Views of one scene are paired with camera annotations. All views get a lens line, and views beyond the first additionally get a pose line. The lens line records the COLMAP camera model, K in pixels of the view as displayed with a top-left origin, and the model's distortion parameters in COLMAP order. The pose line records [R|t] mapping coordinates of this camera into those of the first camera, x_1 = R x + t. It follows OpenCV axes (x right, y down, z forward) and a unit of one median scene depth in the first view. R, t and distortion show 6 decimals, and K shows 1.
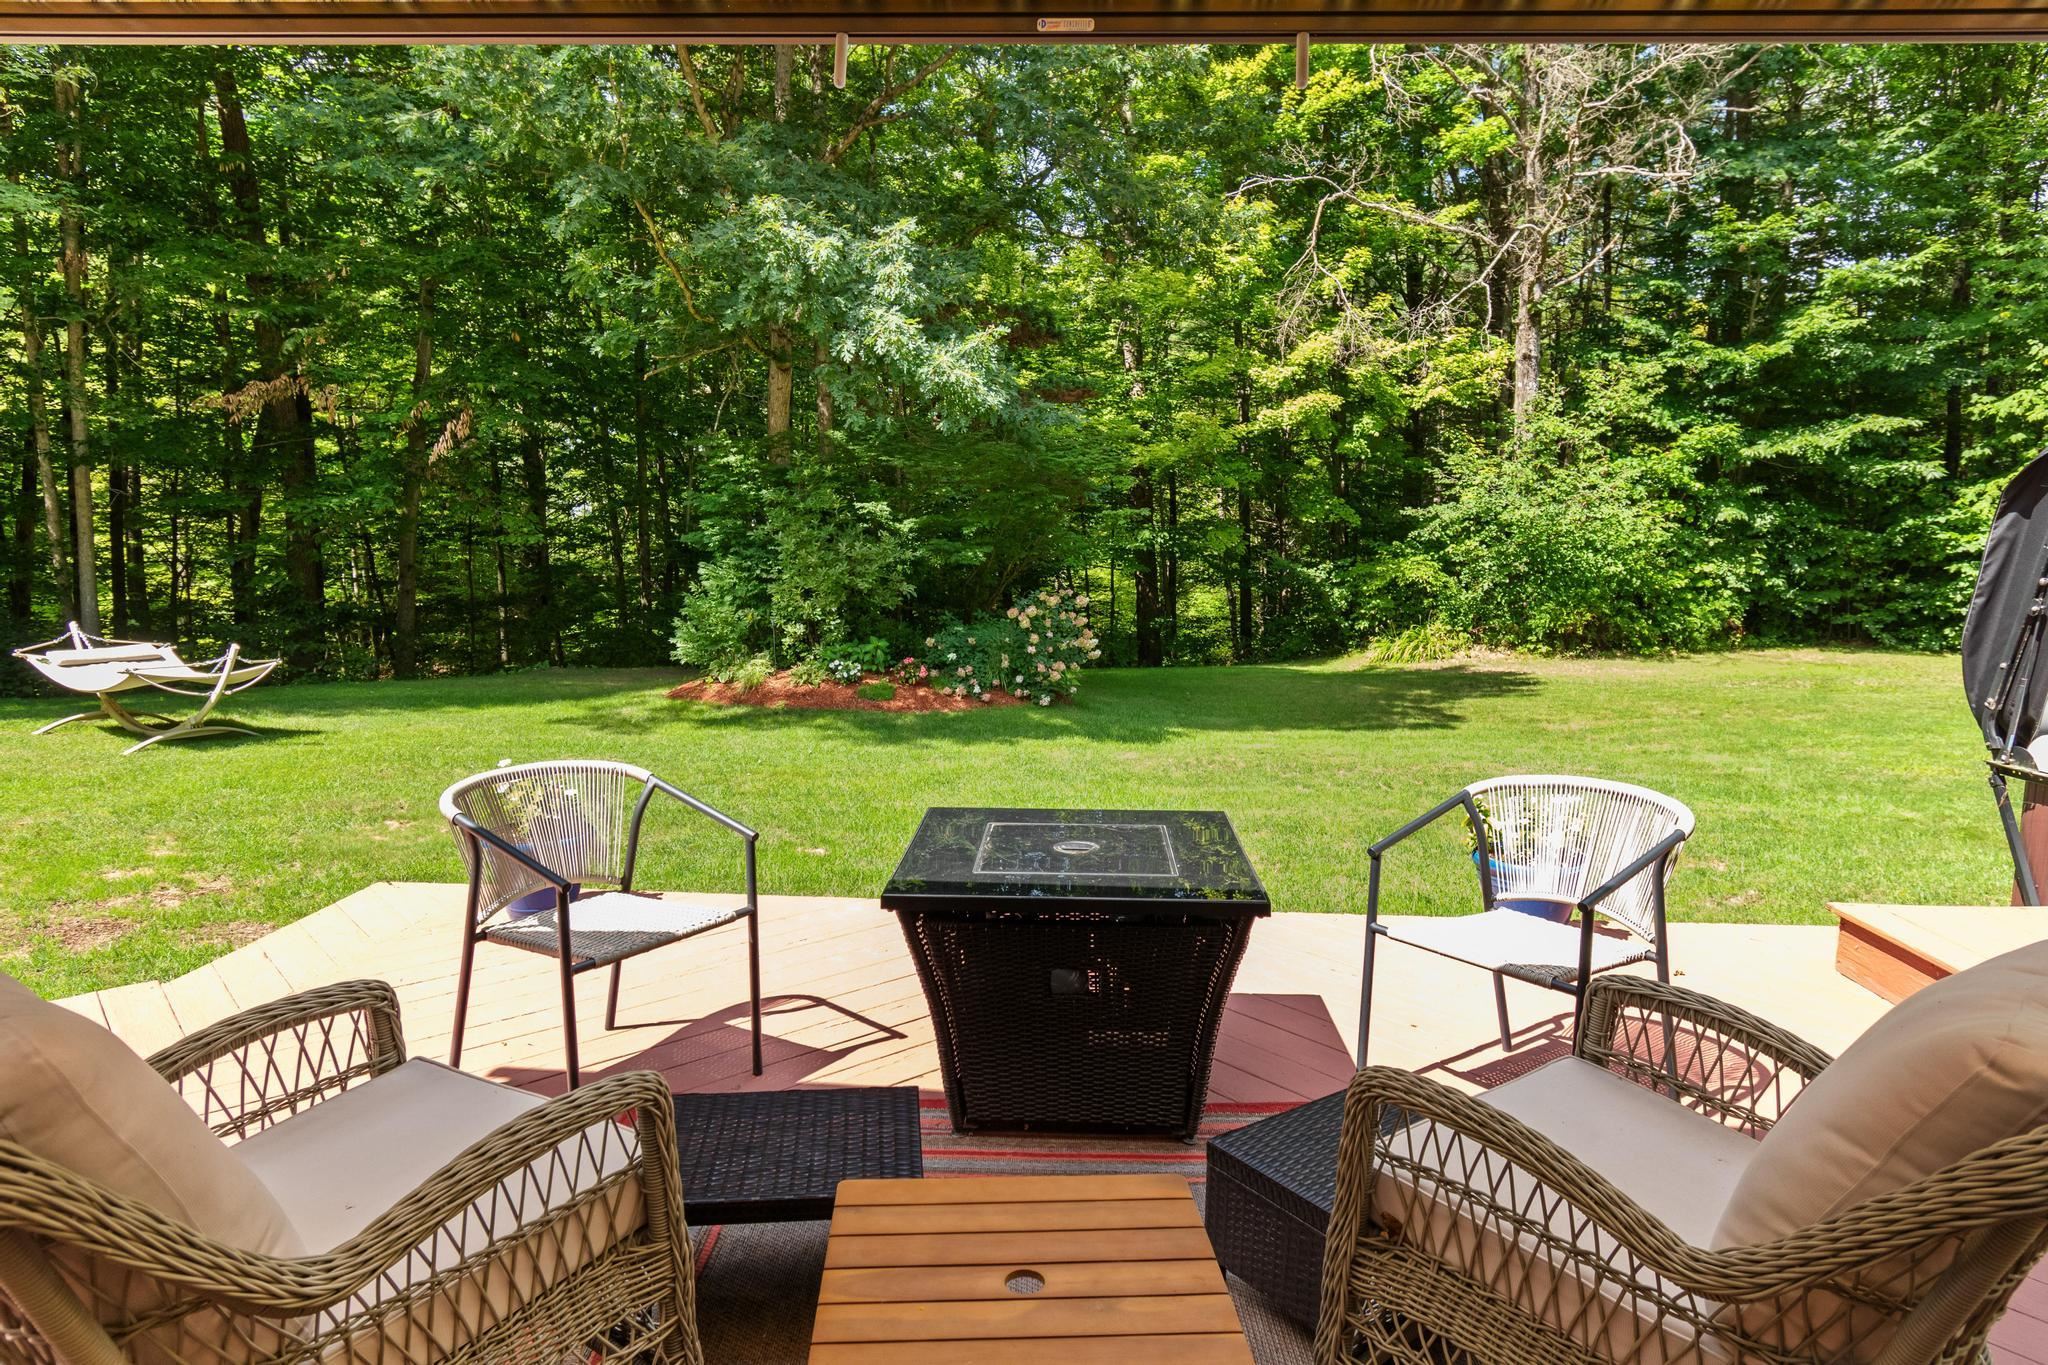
lens RADIAL K [[1205.0, 0, 1024.0], [0, 1205.0, 682.5], [0, 0, 1]] dist [-0.002461, -0.000477]
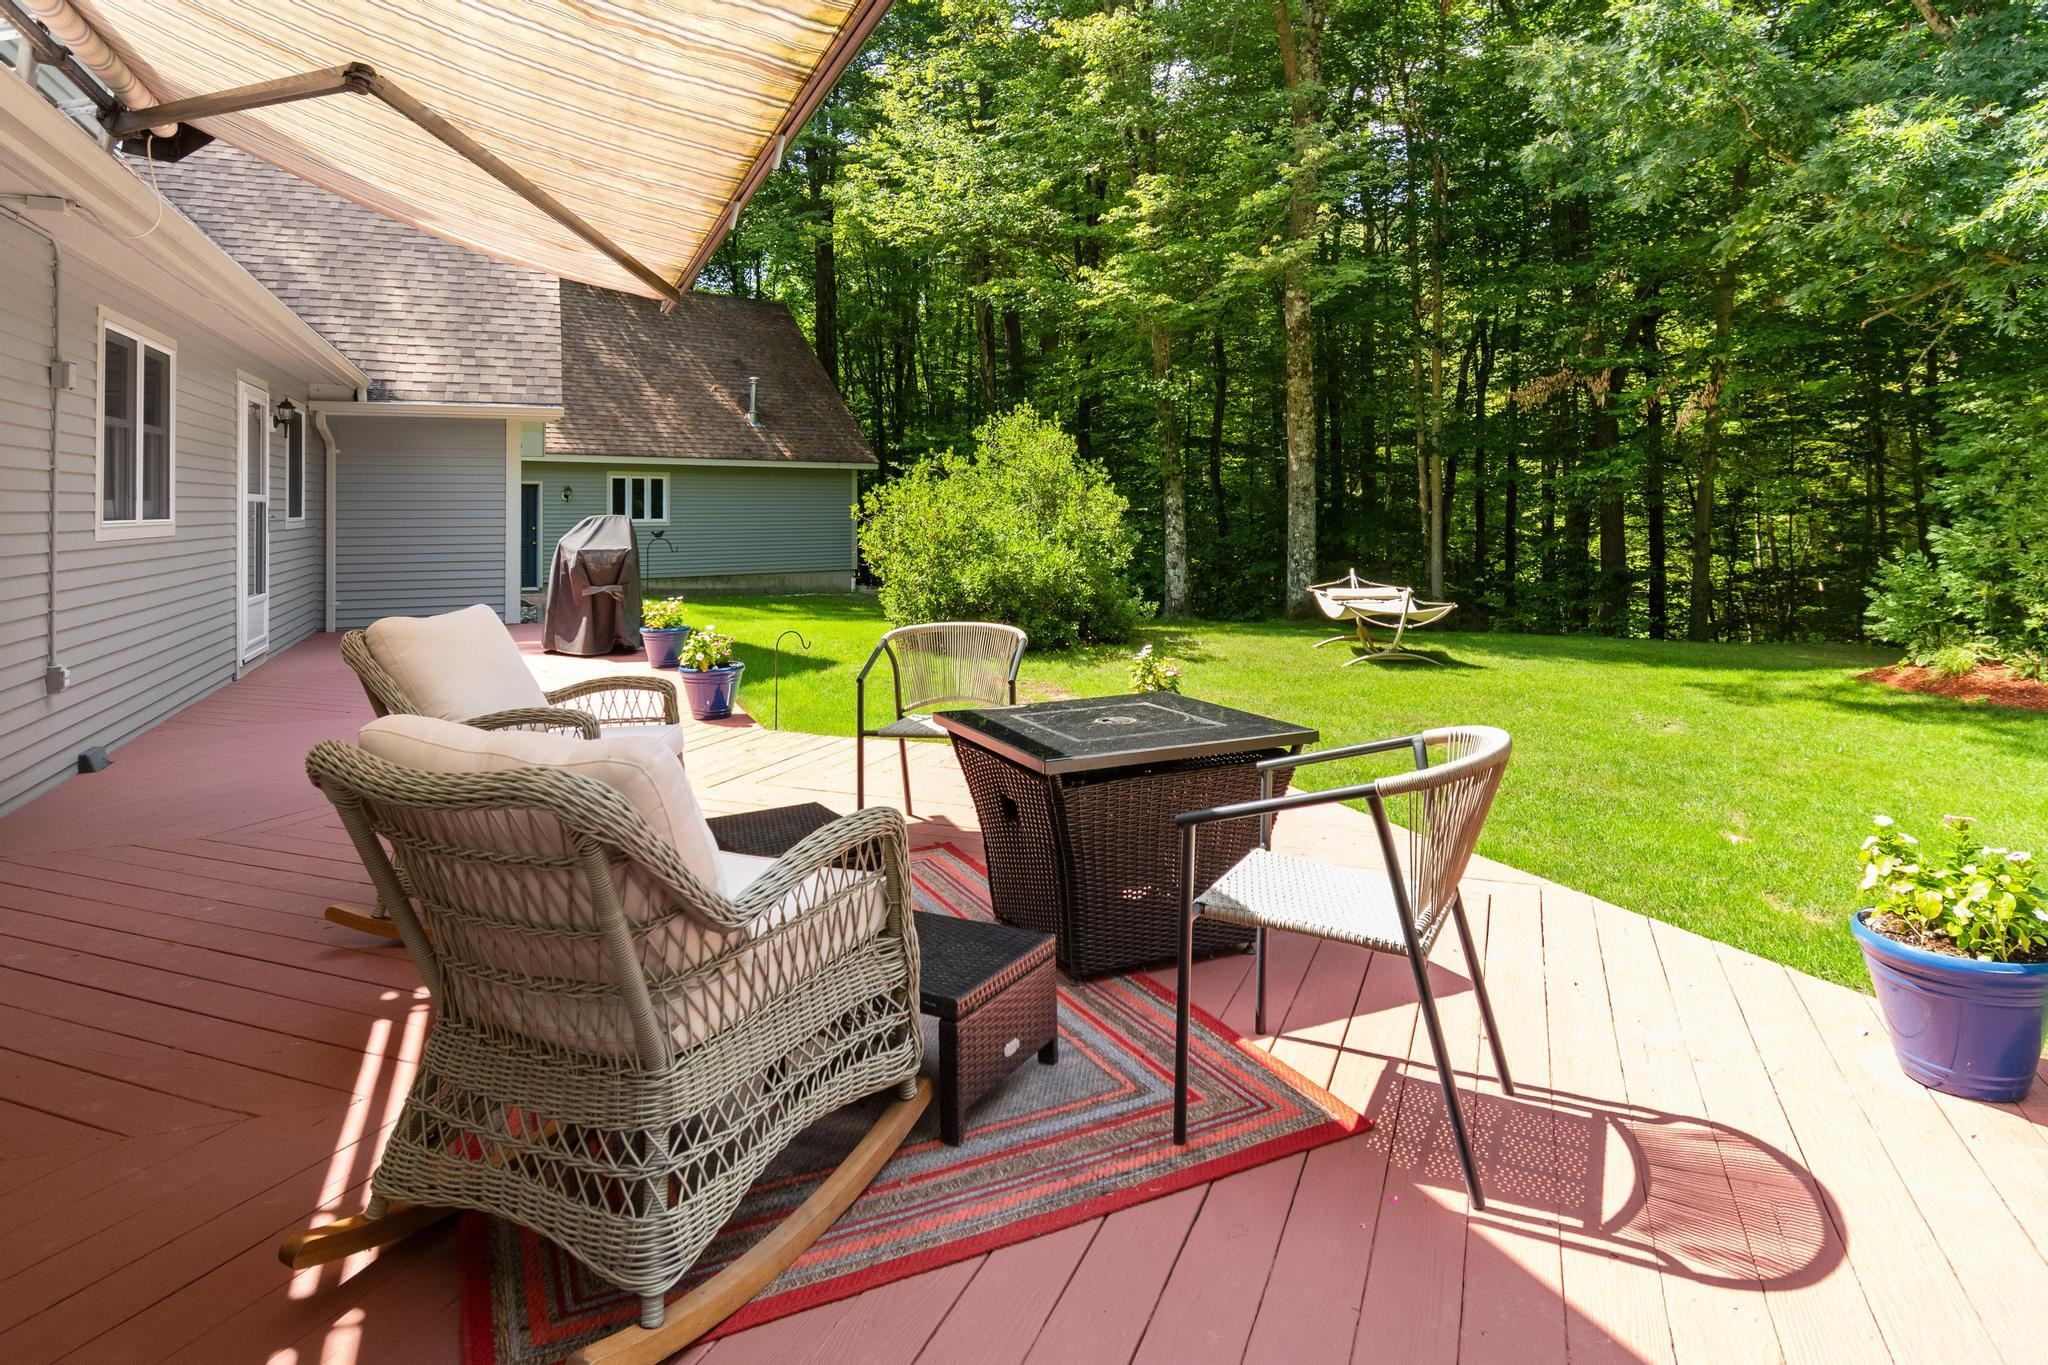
lens RADIAL K [[1144.0, 0, 1024.0], [0, 1144.0, 682.5], [0, 0, 1]] dist [-0.001493, -0.000684]
pose [[0.443804, 0.118965, -0.888192, 0.212780], [-0.094369, 0.991842, 0.085695, 0.001746], [0.891141, 0.045786, 0.451410, 0.088743]]
